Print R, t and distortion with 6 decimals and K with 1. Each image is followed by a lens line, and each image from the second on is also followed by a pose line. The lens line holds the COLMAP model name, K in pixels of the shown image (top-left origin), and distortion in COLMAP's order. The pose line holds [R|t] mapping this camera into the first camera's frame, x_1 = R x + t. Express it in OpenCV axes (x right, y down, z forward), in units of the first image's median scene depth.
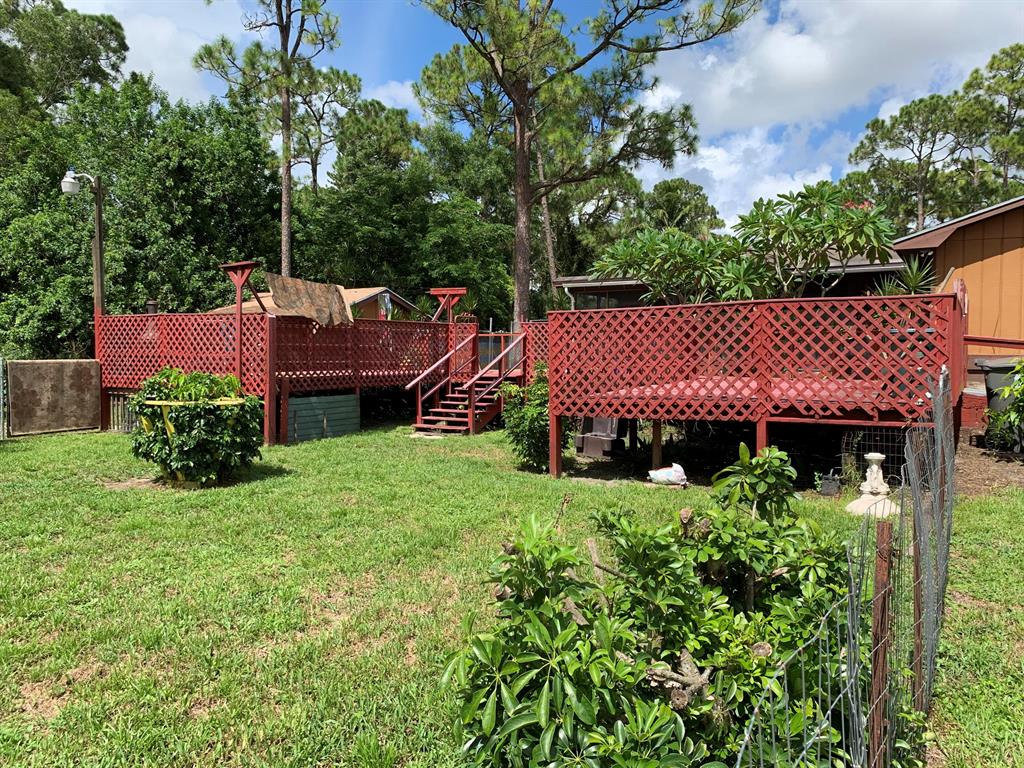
lens RADIAL K [[779.5, 0, 507.6], [0, 779.5, 376.8], [0, 0, 1]] dist [0.015412, 0.006124]
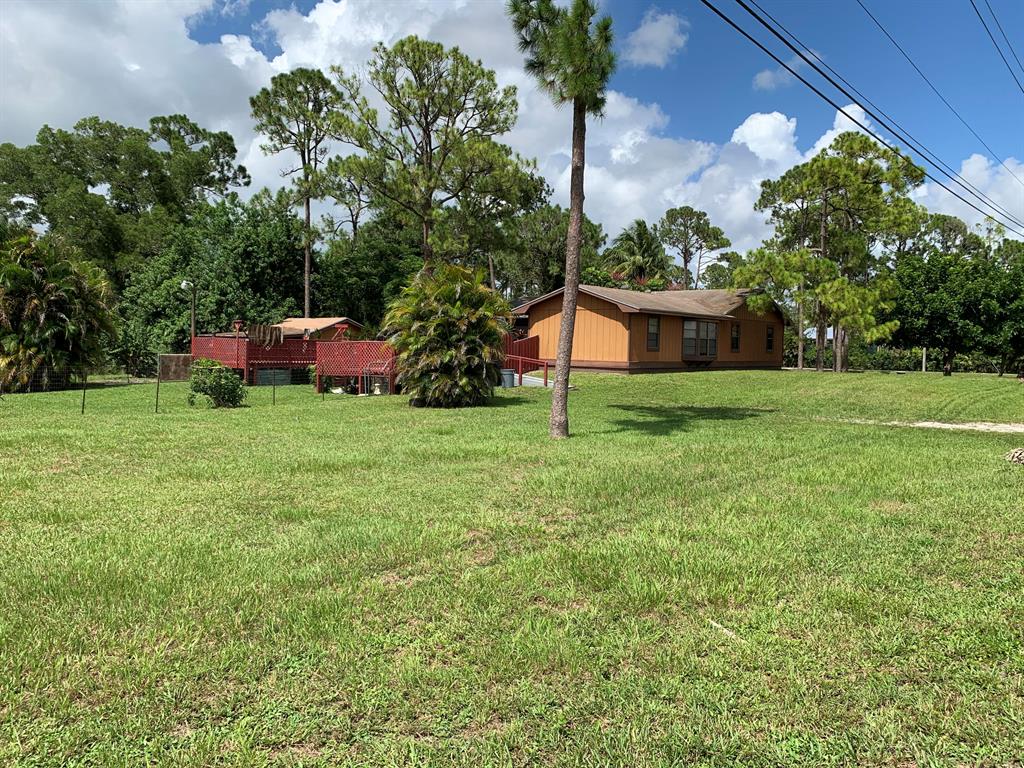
lens RADIAL K [[779.5, 0, 507.6], [0, 779.5, 376.8], [0, 0, 1]] dist [0.015412, 0.006124]
pose [[0.988231, 0.017623, -0.151948, 0.499695], [-0.017035, 0.999842, 0.005170, 0.011922], [0.152015, -0.002521, 0.988375, -0.769666]]
